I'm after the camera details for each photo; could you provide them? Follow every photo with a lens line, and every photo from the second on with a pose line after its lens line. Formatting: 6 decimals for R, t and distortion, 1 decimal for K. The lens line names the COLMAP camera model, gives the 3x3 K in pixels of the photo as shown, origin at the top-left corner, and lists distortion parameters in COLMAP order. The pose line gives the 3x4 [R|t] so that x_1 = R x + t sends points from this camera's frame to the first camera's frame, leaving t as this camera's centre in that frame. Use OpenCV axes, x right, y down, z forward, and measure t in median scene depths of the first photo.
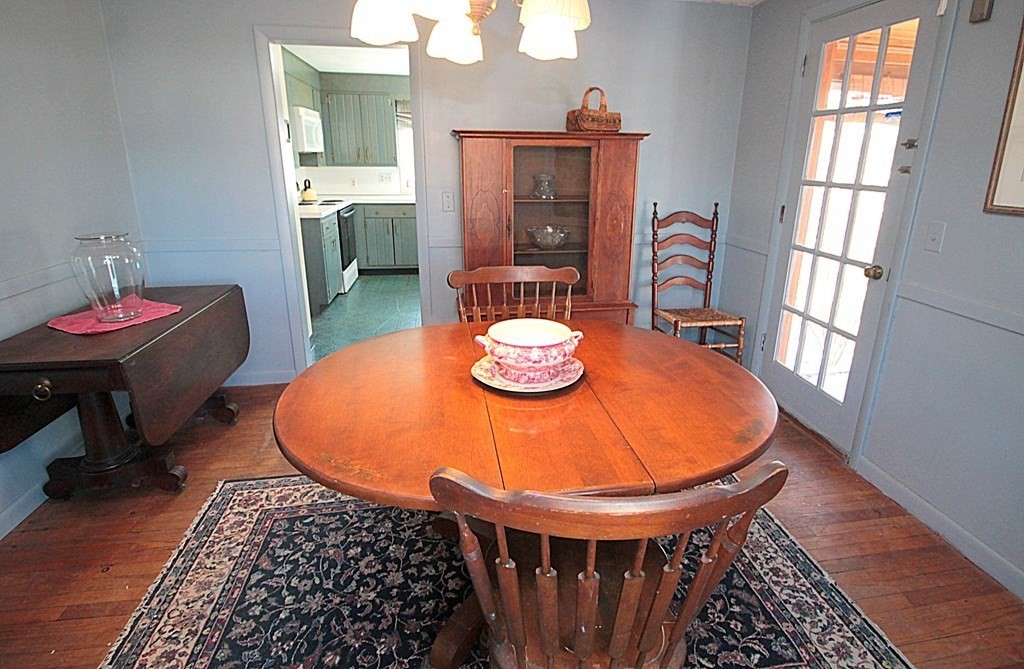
lens RADIAL K [[511.6, 0, 548.3], [0, 511.6, 305.6], [0, 0, 1]] dist [-0.006186, -0.001605]
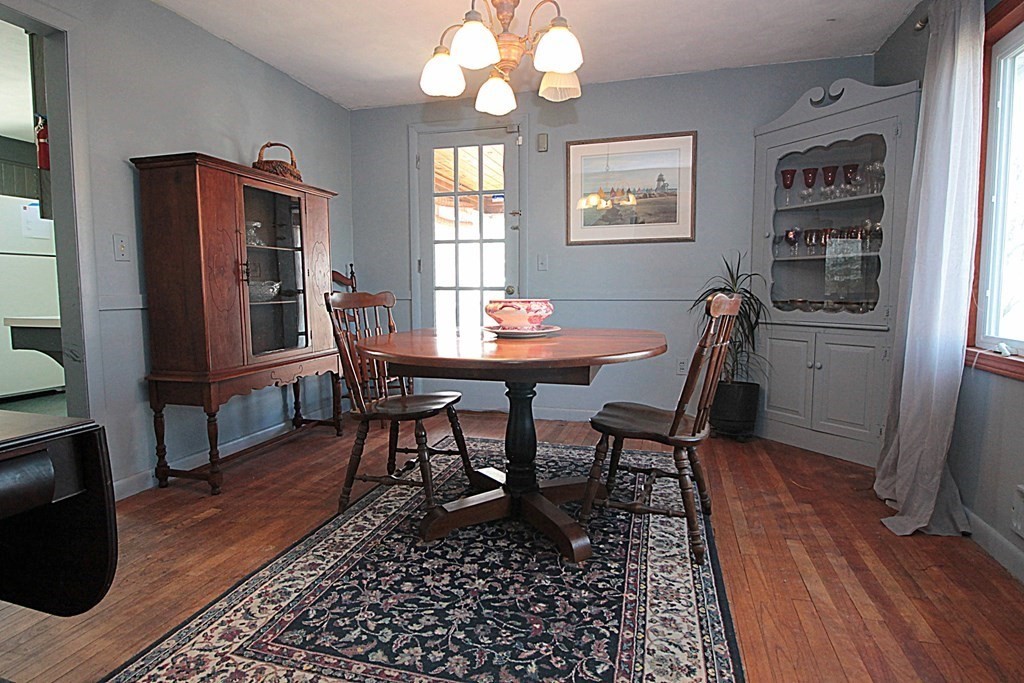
lens RADIAL K [[520.7, 0, 516.8], [0, 520.7, 328.9], [0, 0, 1]] dist [0.001143, -0.016082]
pose [[0.432870, -0.088953, 0.897057, -1.013868], [0.261992, 0.964579, -0.030775, 0.132808], [-0.862545, 0.248343, 0.440842, 0.333868]]
